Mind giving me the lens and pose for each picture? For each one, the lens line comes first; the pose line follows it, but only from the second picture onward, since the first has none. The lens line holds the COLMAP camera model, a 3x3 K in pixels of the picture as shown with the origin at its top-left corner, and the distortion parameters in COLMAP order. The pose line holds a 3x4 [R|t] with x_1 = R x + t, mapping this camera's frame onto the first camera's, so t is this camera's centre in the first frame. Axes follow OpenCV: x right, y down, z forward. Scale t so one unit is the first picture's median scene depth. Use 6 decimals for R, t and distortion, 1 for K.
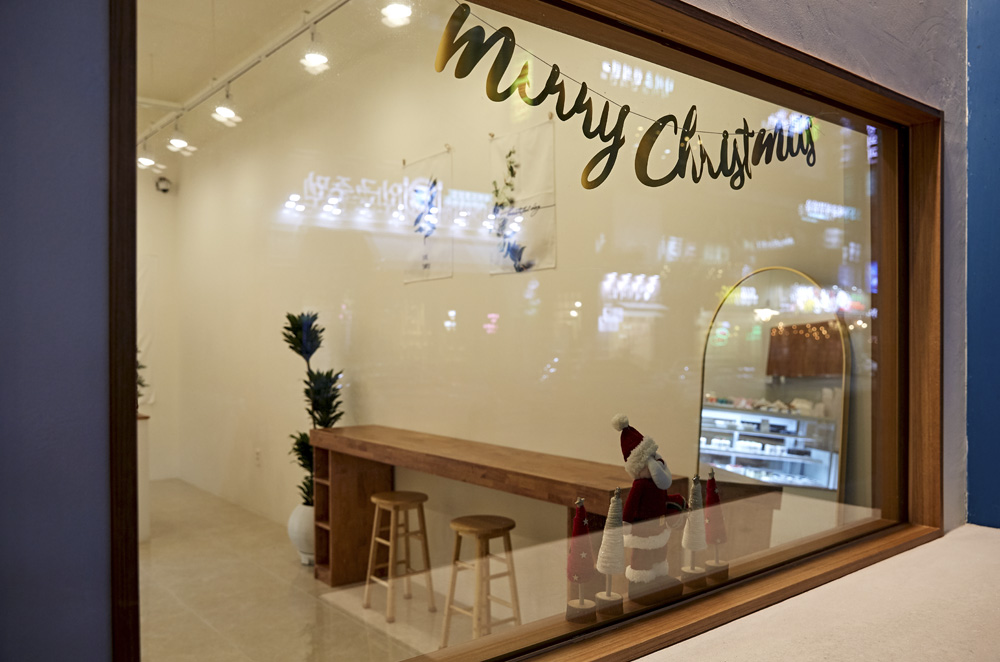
lens RADIAL K [[804.2, 0, 501.2], [0, 804.2, 333.9], [0, 0, 1]] dist [-0.061184, 0.000052]
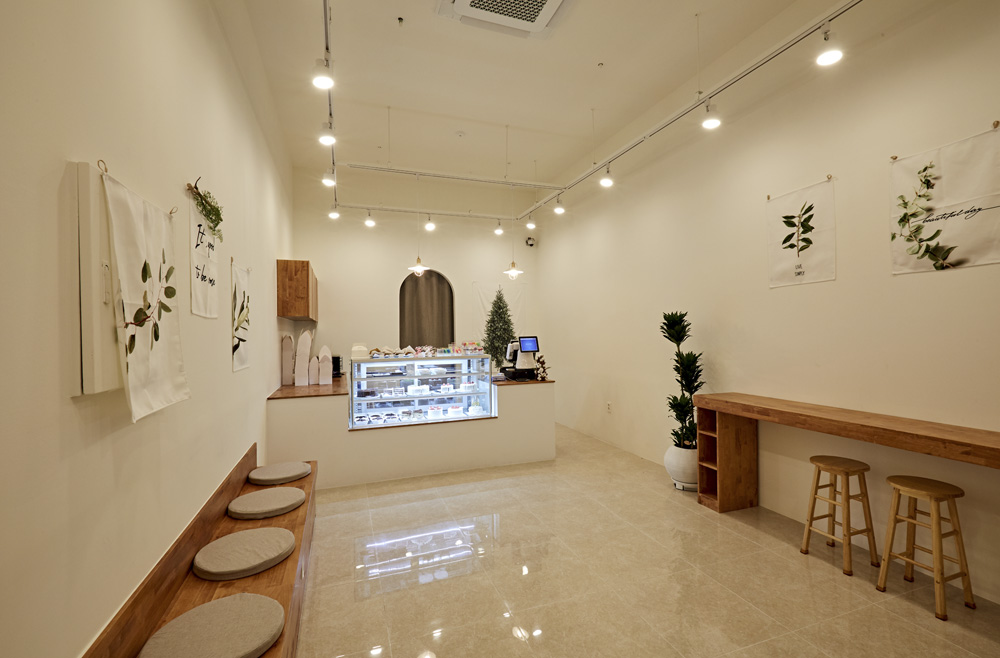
lens RADIAL K [[433.5, 0, 499.8], [0, 433.5, 327.2], [0, 0, 1]] dist [-0.003276, -0.000021]
pose [[0.944702, -0.009591, -0.327790, -0.317584], [0.006932, 0.999933, -0.009281, 0.005785], [0.327857, 0.006495, 0.944705, 0.176808]]
